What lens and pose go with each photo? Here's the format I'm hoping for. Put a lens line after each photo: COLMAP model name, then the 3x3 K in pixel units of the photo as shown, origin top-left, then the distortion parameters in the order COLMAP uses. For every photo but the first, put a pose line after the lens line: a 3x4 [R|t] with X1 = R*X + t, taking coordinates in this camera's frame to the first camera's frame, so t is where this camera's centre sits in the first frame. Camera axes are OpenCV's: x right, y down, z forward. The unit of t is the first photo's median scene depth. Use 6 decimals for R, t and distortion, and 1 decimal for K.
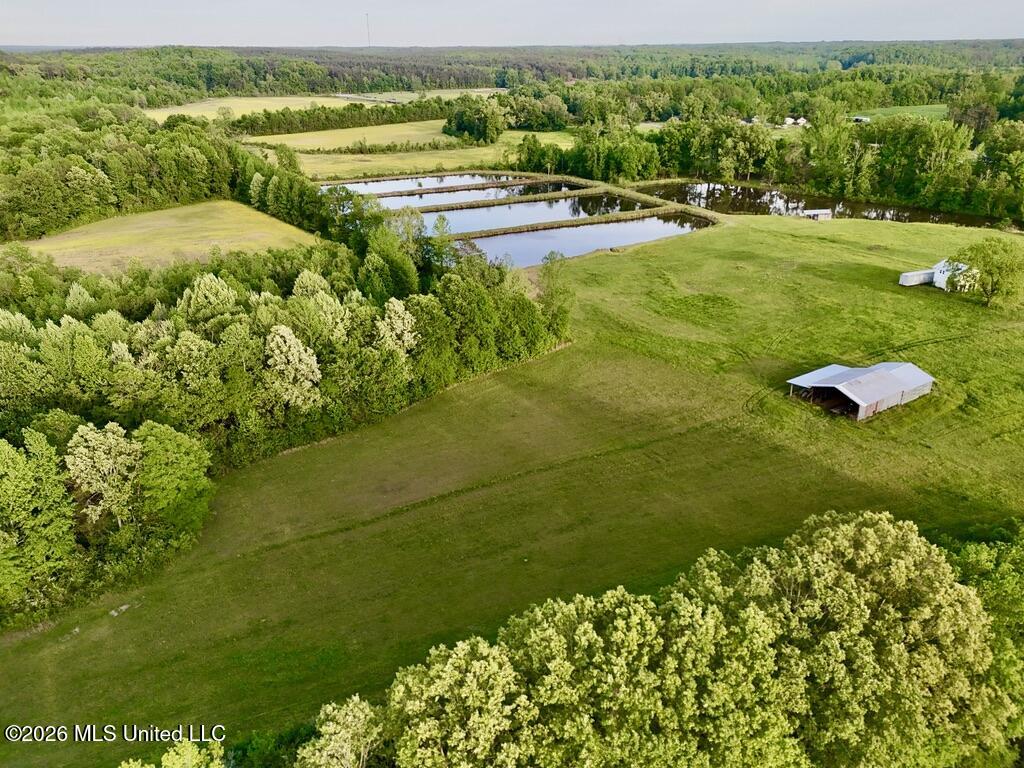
lens RADIAL K [[748.0, 0, 514.3], [0, 748.0, 386.9], [0, 0, 1]] dist [0.058329, -0.049187]
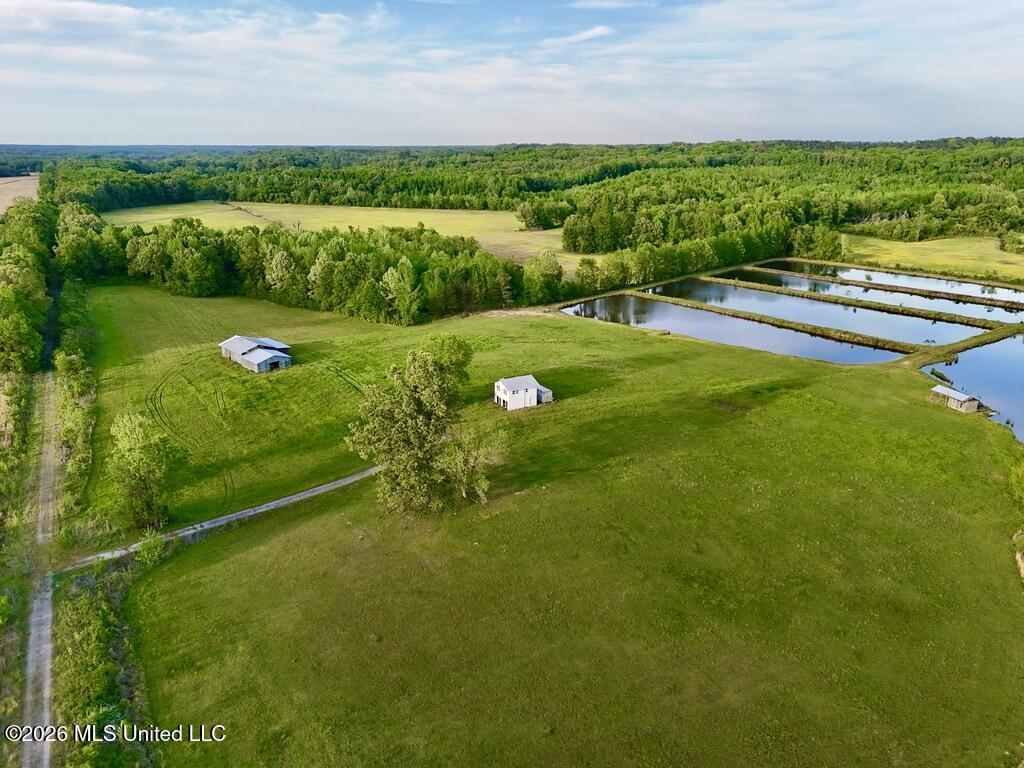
lens RADIAL K [[748.0, 0, 528.8], [0, 748.0, 366.8], [0, 0, 1]] dist [0.058329, -0.049187]
pose [[0.145421, 0.282202, -0.948269, 0.472951], [-0.400583, 0.893176, 0.204376, -0.127307], [0.904647, 0.350140, 0.242932, 0.285728]]
